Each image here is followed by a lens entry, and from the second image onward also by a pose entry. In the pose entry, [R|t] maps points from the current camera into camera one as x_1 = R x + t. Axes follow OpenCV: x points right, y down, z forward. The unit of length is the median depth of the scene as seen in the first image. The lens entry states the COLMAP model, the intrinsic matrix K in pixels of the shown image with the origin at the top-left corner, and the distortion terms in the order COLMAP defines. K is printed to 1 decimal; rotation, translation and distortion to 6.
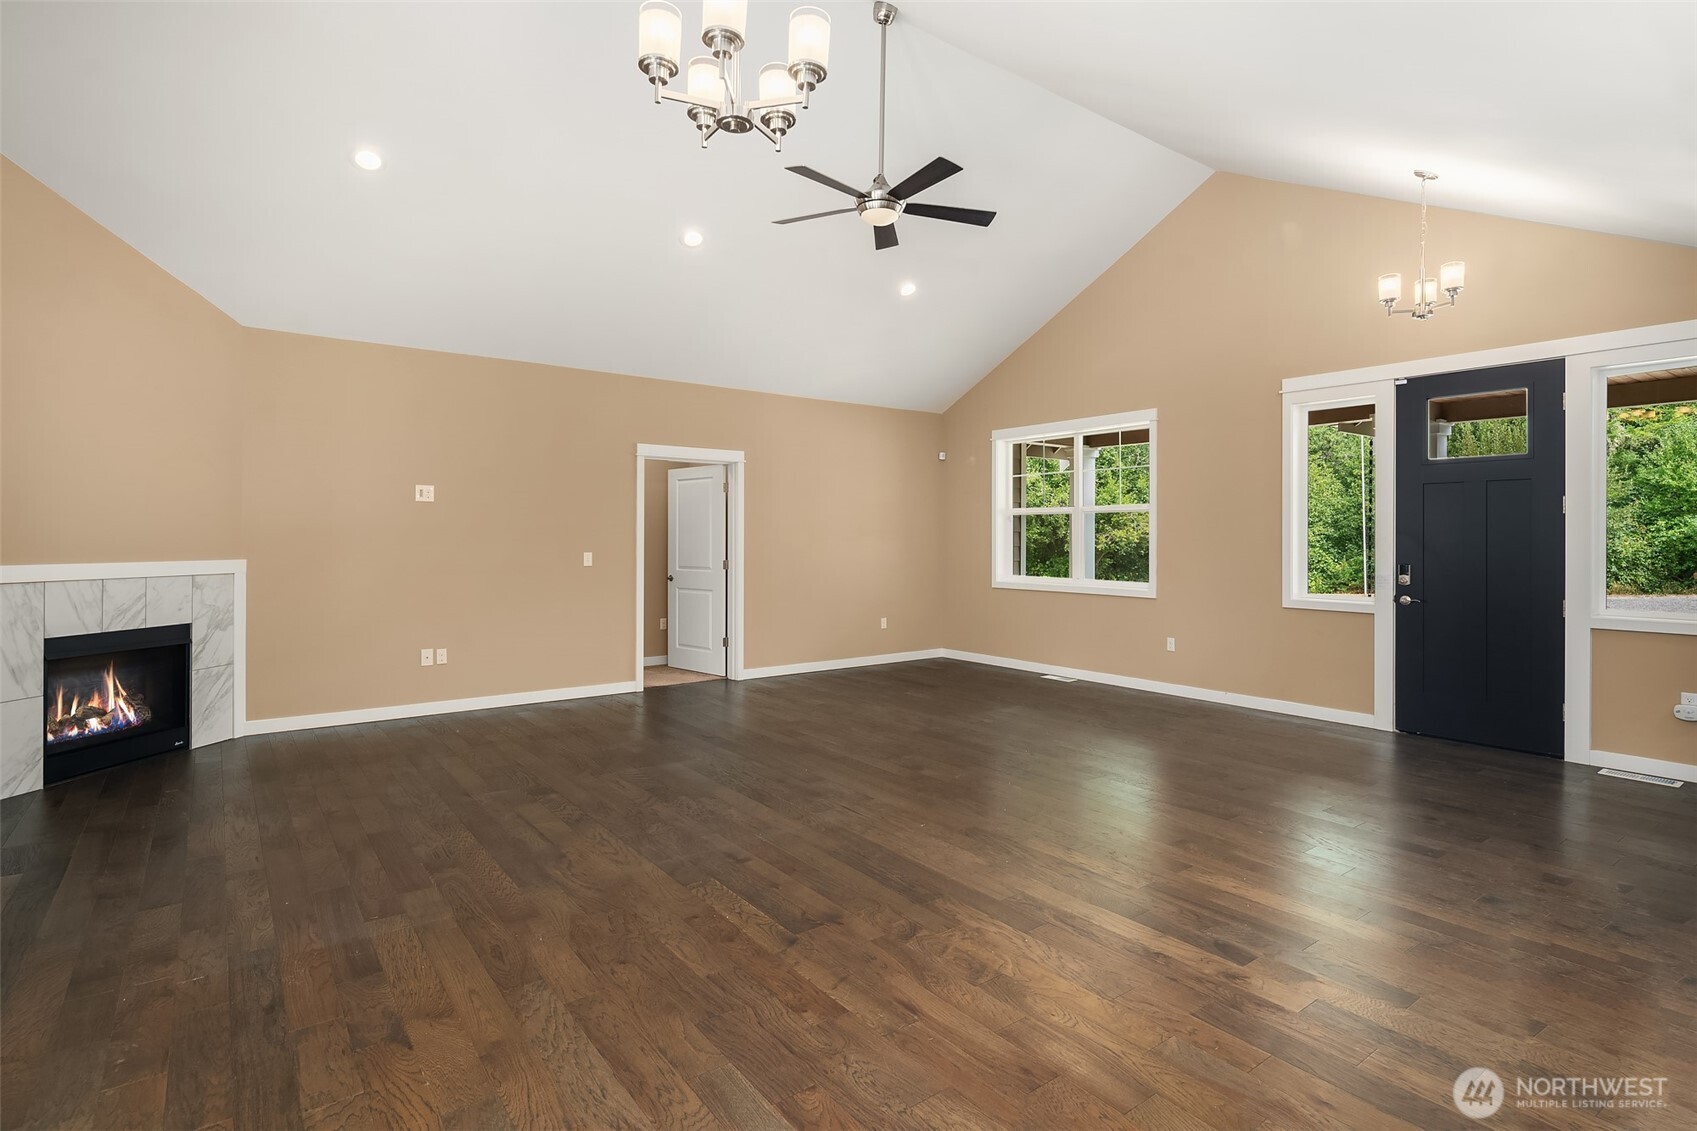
lens RADIAL K [[839.1, 0, 842.6], [0, 839.1, 554.9], [0, 0, 1]] dist [0.001854, 0.000599]
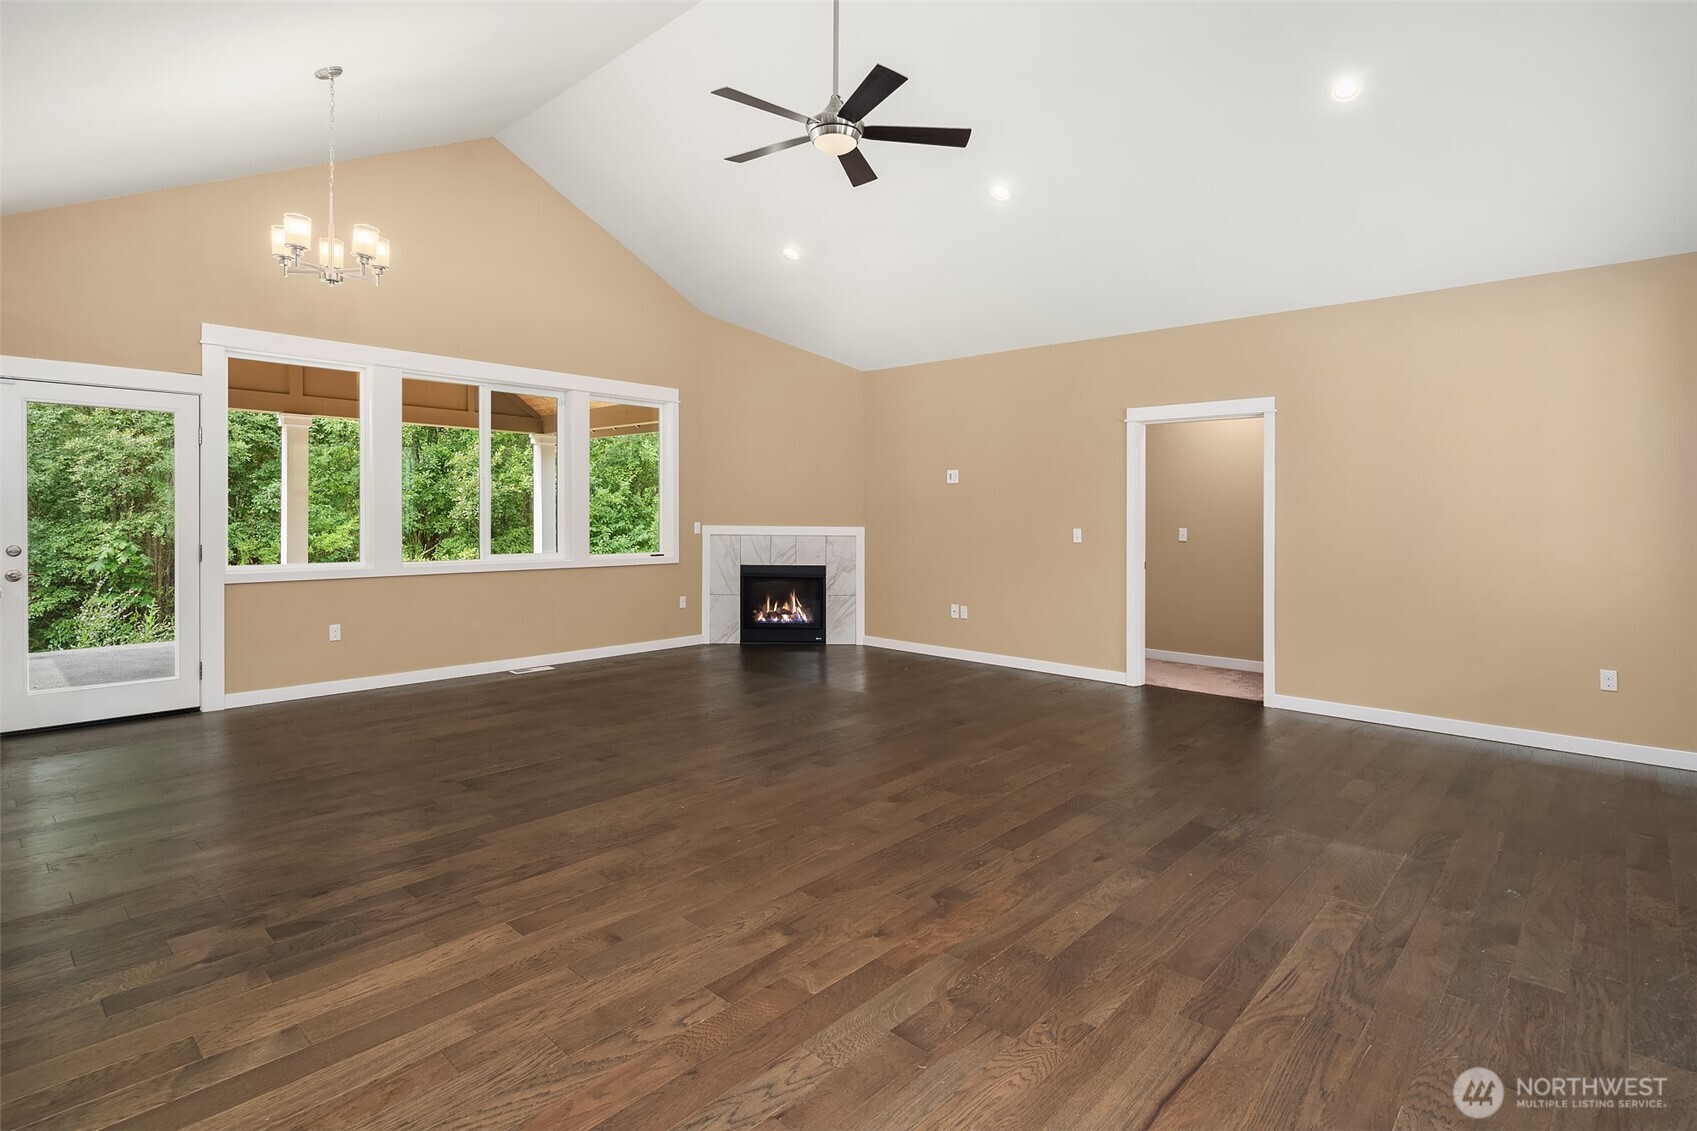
lens RADIAL K [[839.1, 0, 855.5], [0, 839.1, 530.8], [0, 0, 1]] dist [0.001854, 0.000599]
pose [[0.184594, 0.019149, -0.982628, 0.798273], [-0.026110, 0.999553, 0.014574, -0.009890], [0.982468, 0.022966, 0.185011, 0.754112]]
